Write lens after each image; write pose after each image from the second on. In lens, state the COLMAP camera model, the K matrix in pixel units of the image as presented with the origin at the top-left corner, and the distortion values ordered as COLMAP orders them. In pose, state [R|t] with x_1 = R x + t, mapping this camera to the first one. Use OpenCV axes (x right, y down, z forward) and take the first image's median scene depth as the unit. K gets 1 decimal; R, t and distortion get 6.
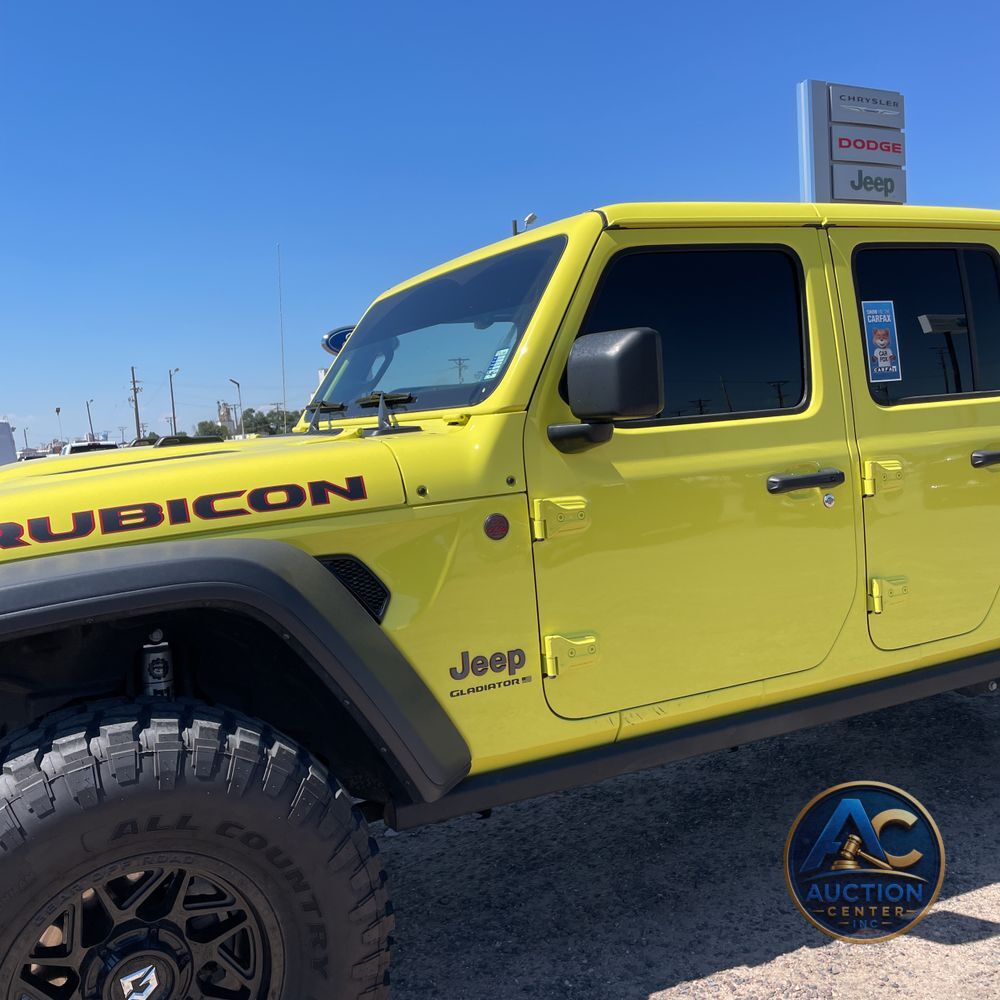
lens RADIAL K [[1004.6, 0, 492.7], [0, 1004.6, 502.4], [0, 0, 1]] dist [0.103797, -0.160255]
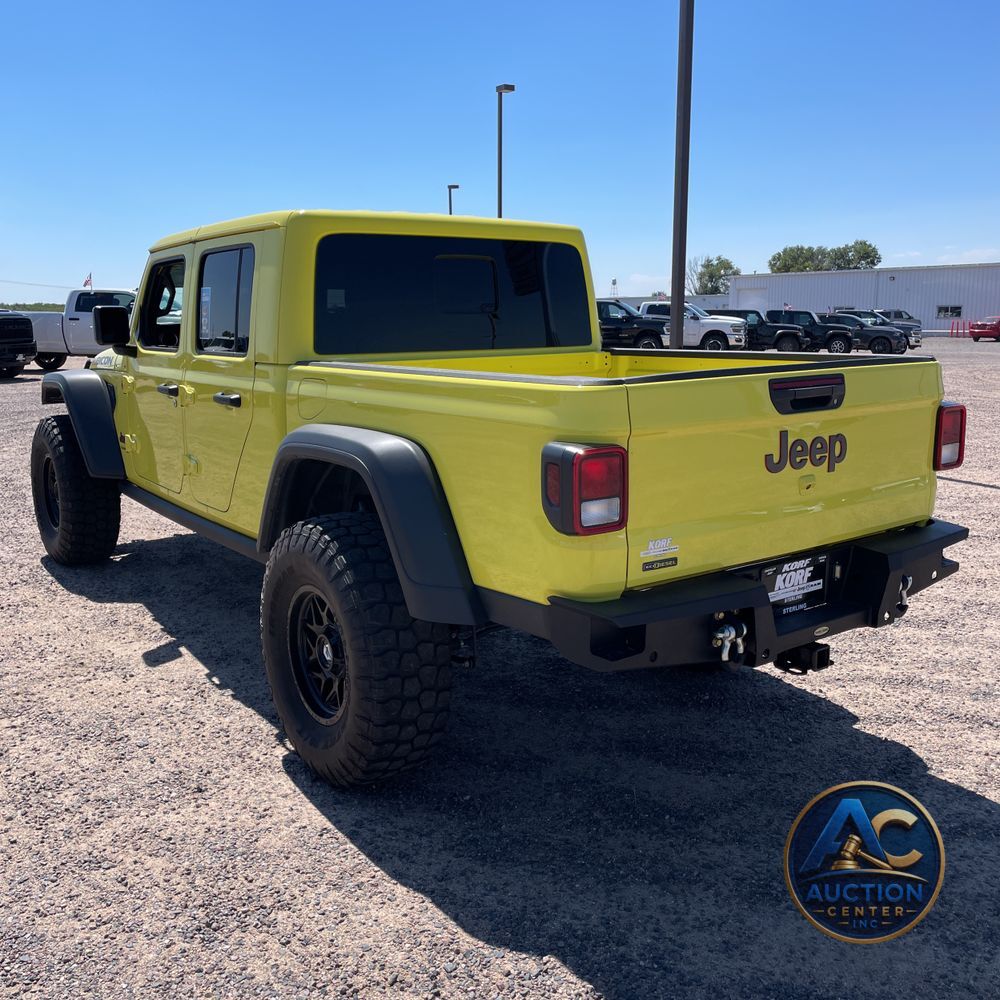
lens RADIAL K [[1010.6, 0, 517.4], [0, 1010.6, 485.8], [0, 0, 1]] dist [0.099116, -0.133010]
pose [[0.153745, 0.235827, -0.959556, 2.241395], [-0.080588, 0.970860, 0.225693, -0.323466], [0.984819, 0.042630, 0.168270, 1.338347]]
